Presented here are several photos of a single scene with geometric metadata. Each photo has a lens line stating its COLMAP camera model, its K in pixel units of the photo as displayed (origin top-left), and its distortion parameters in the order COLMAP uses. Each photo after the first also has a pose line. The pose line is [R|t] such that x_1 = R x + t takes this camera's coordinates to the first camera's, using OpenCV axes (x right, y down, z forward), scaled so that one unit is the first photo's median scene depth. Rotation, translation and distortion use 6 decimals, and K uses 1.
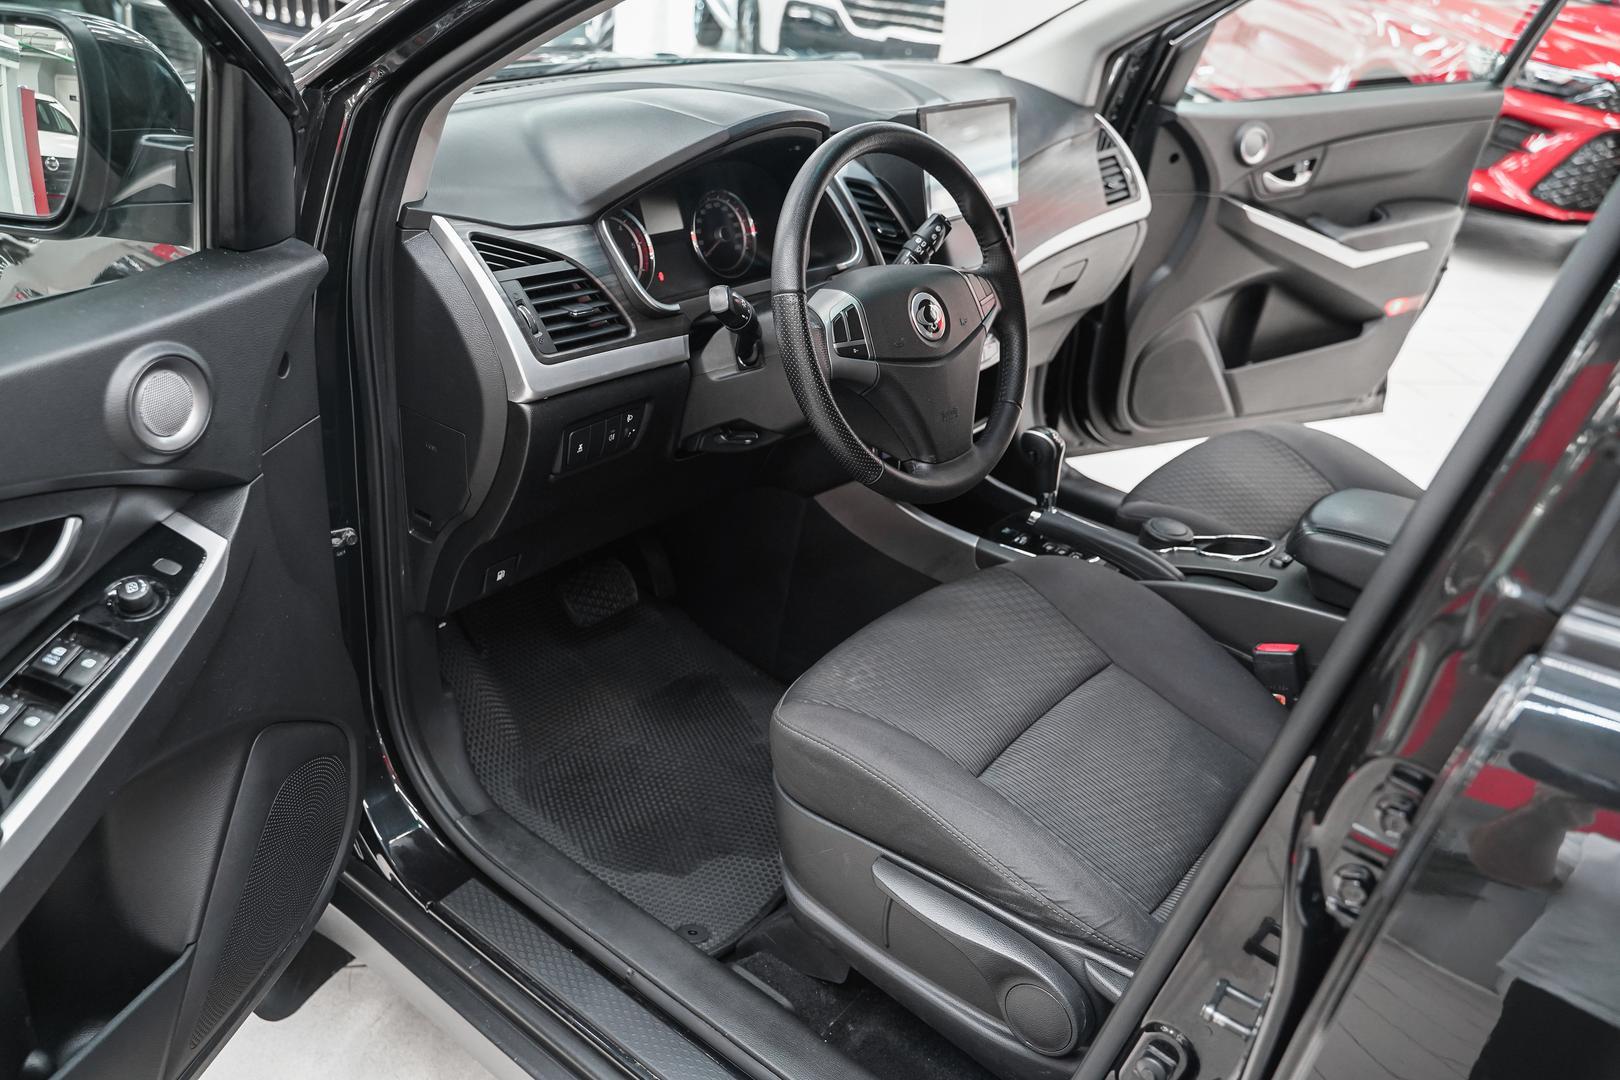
lens RADIAL K [[1295.7, 0, 802.7], [0, 1295.7, 536.0], [0, 0, 1]] dist [-0.015360, 0.014281]
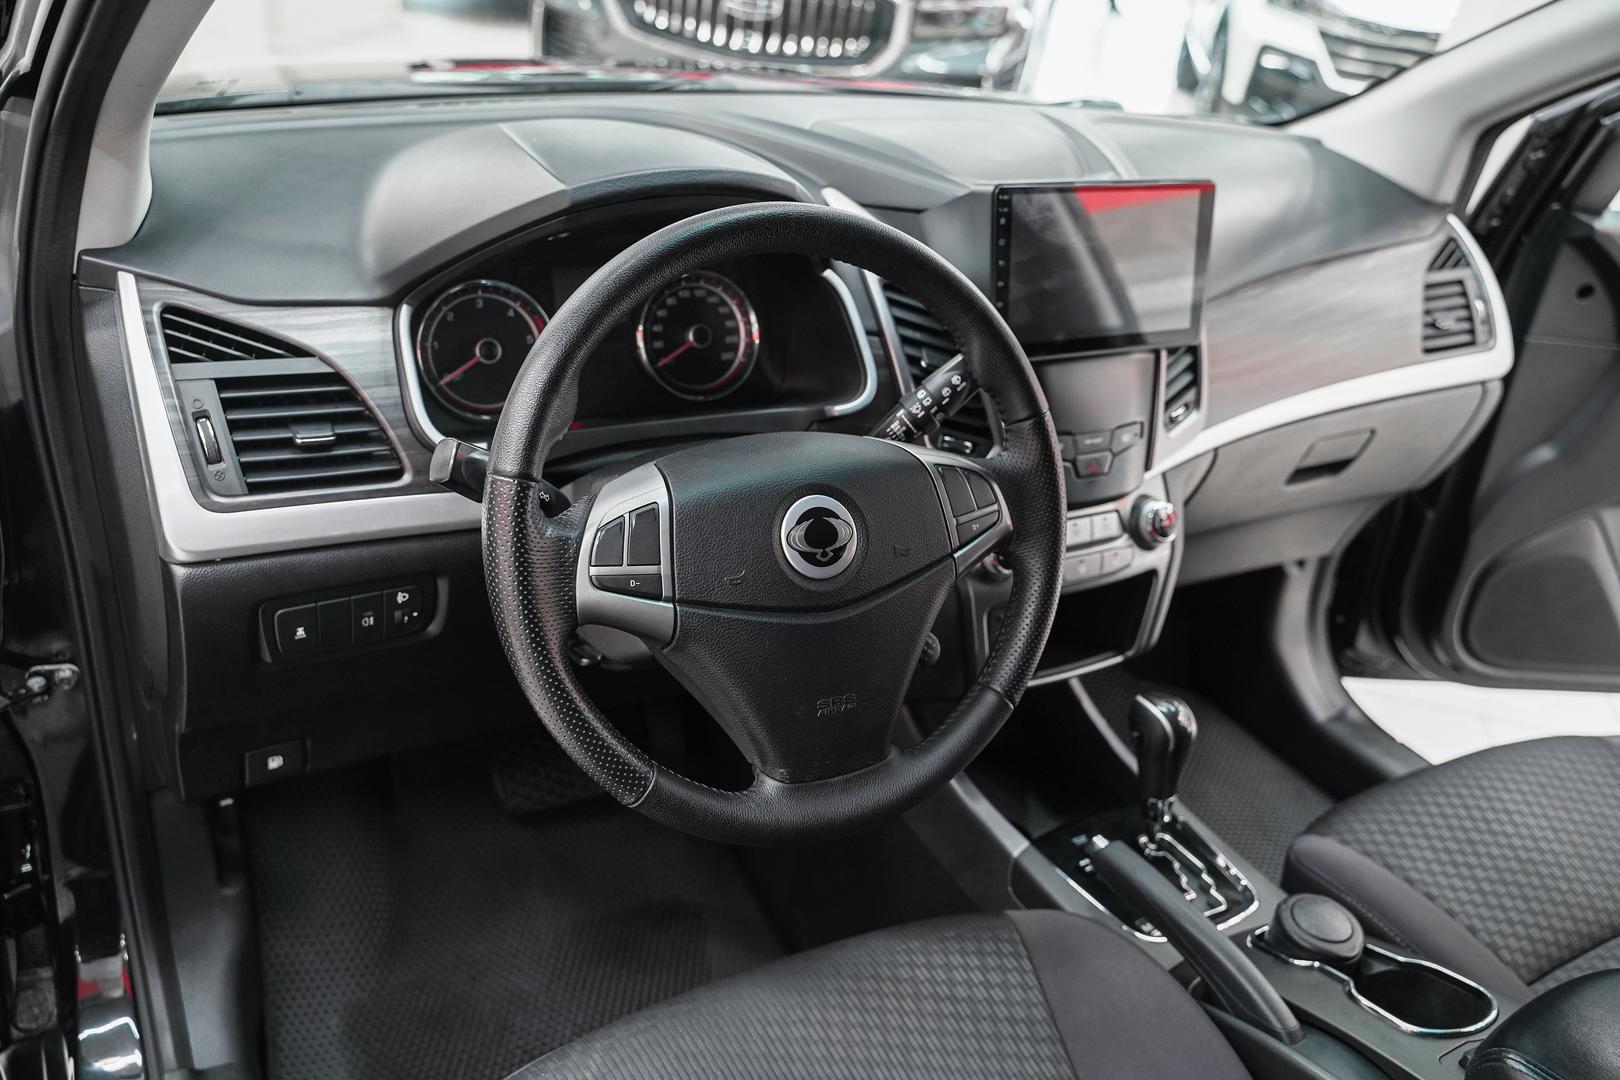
lens RADIAL K [[1295.7, 0, 807.0], [0, 1295.7, 547.2], [0, 0, 1]] dist [-0.015360, 0.014281]
pose [[0.926707, 0.186929, -0.325992, 0.233353], [-0.192622, 0.981158, 0.015038, -0.142087], [0.322661, 0.048857, 0.945253, 0.367112]]
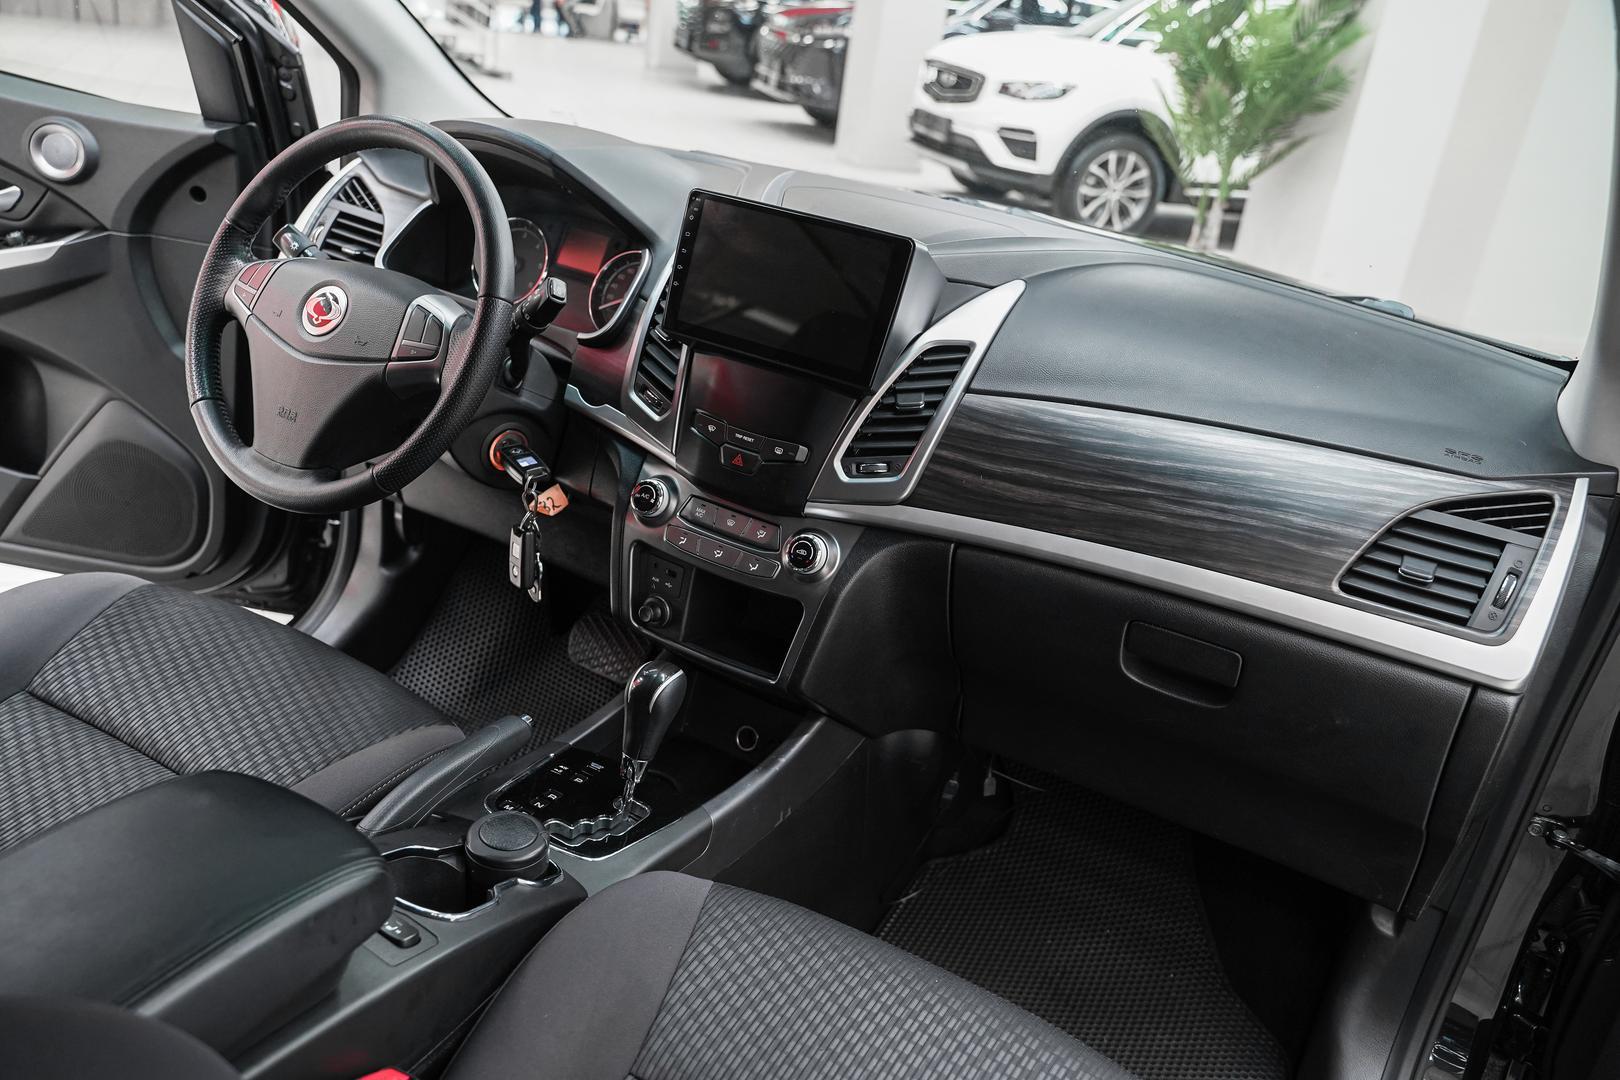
lens RADIAL K [[1295.7, 0, 810.0], [0, 1295.7, 539.9], [0, 0, 1]] dist [-0.015360, 0.014281]
pose [[0.174259, 0.318675, -0.931708, 0.870394], [-0.561817, 0.809245, 0.171711, -0.318910], [0.808700, 0.493527, 0.320055, 0.876532]]
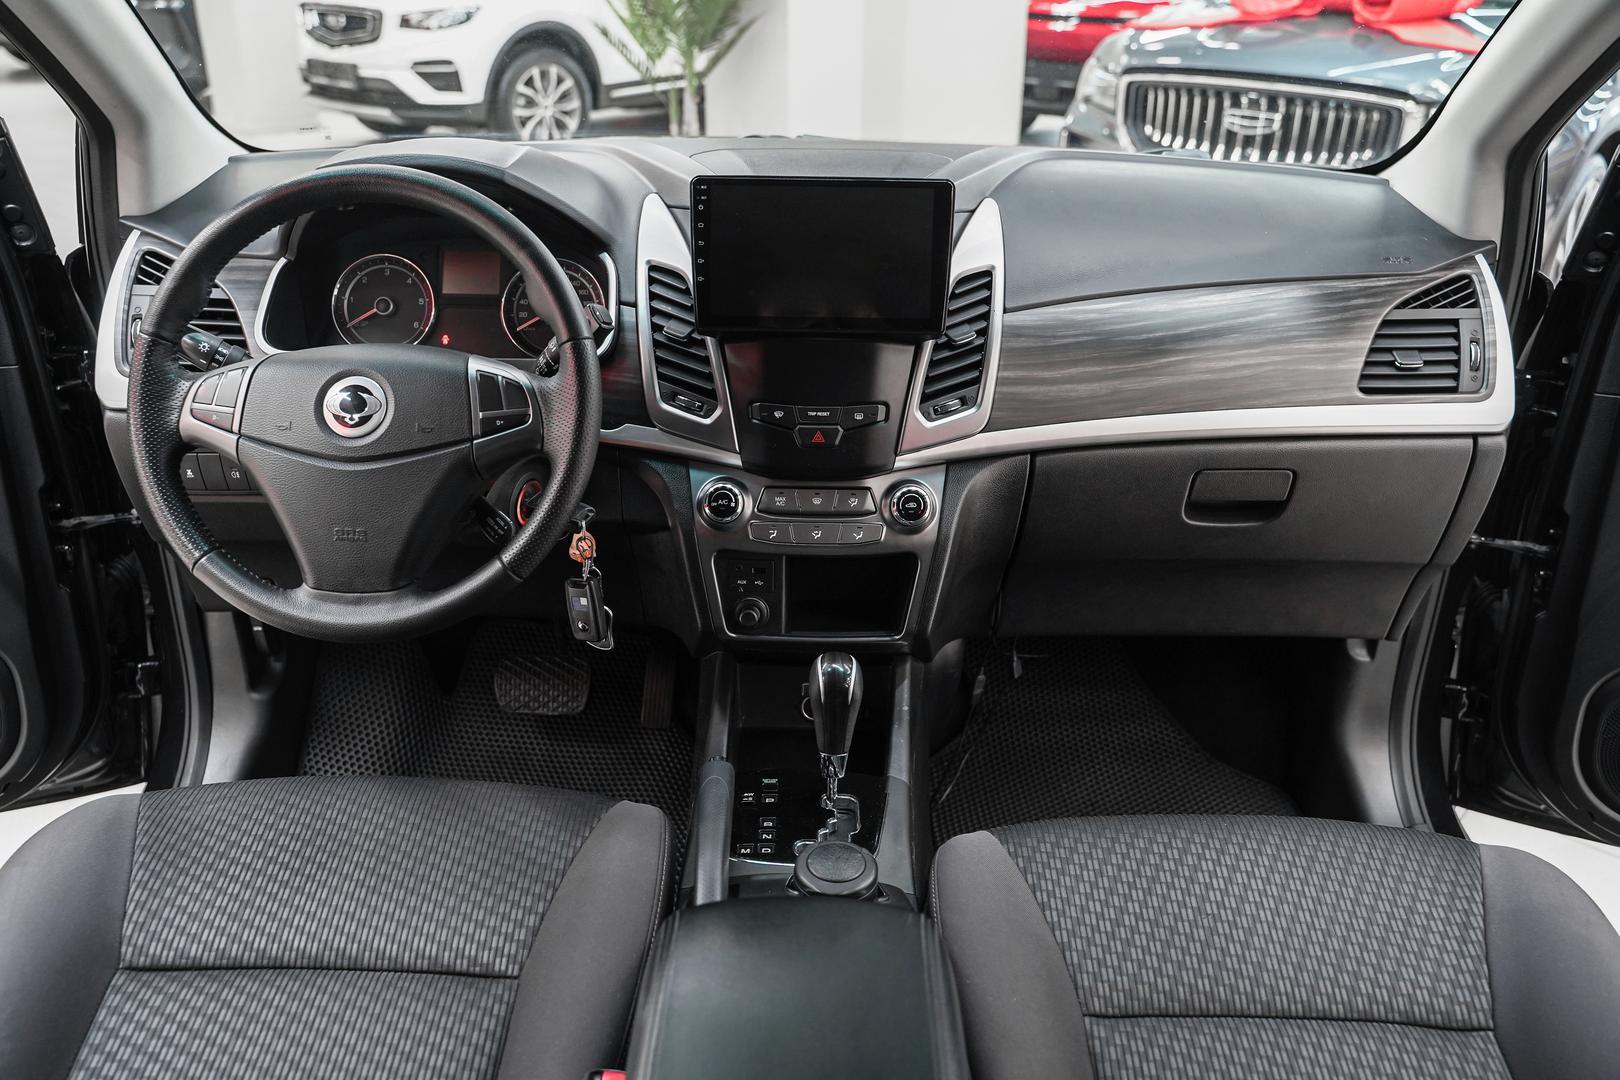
lens RADIAL K [[1295.7, 0, 812.4], [0, 1295.7, 533.6], [0, 0, 1]] dist [-0.015360, 0.014281]
pose [[0.617770, 0.239661, -0.748948, 0.714940], [-0.322593, 0.945831, 0.036572, -0.176539], [0.717143, 0.219012, 0.661619, 0.575826]]
